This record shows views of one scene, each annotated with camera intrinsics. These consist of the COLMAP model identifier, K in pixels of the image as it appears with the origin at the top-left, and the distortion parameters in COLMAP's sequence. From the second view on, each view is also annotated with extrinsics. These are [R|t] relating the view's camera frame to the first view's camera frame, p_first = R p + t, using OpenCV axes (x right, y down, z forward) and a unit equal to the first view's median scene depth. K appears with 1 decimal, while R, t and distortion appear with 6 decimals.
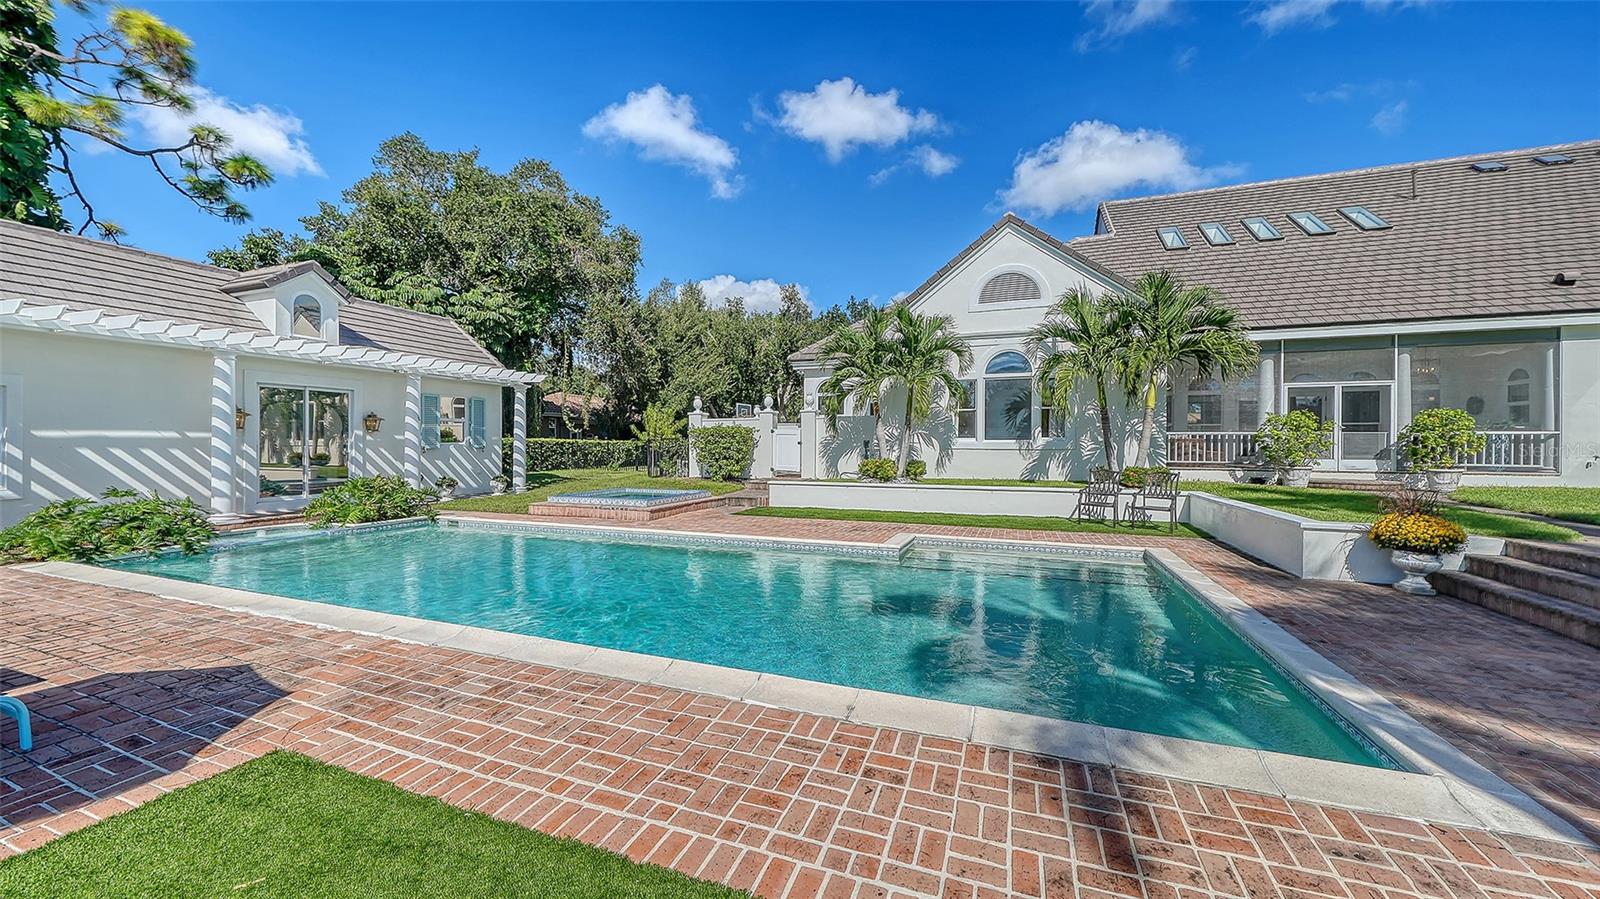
lens RADIAL K [[553.6, 0, 800.0], [0, 553.6, 449.5], [0, 0, 1]] dist [-0.001872, -0.000132]
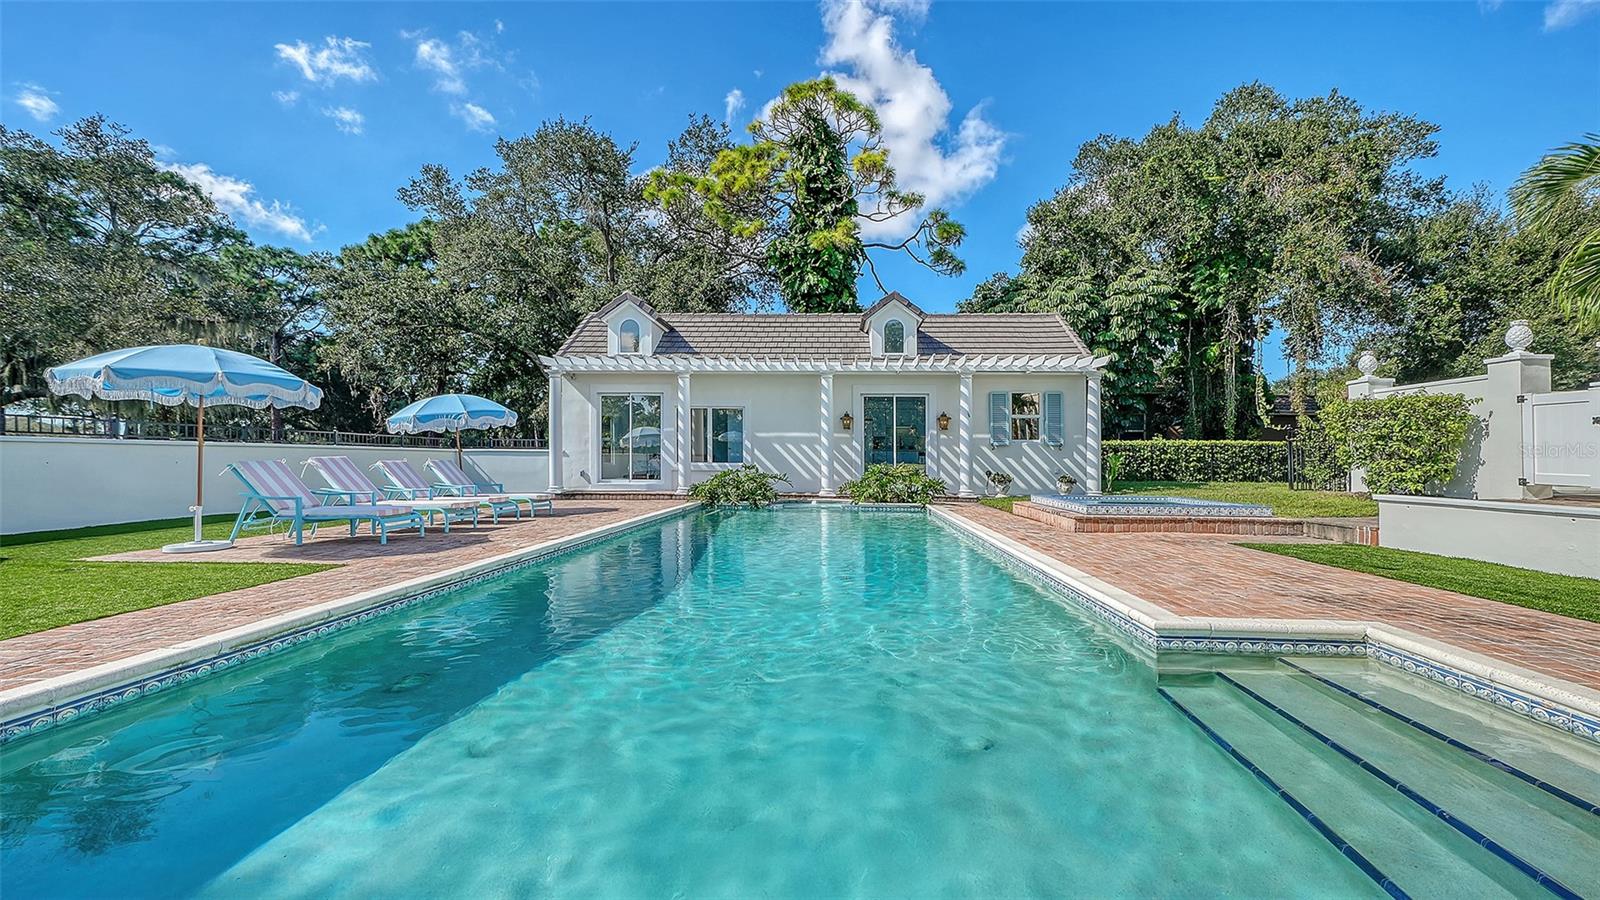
lens RADIAL K [[612.2, 0, 816.5], [0, 612.2, 448.7], [0, 0, 1]] dist [-0.000774, -0.002849]
pose [[0.334142, -0.016691, -0.942375, 0.268679], [-0.012167, 0.999683, -0.022020, 0.031496], [0.942444, 0.018824, 0.333833, 0.315072]]
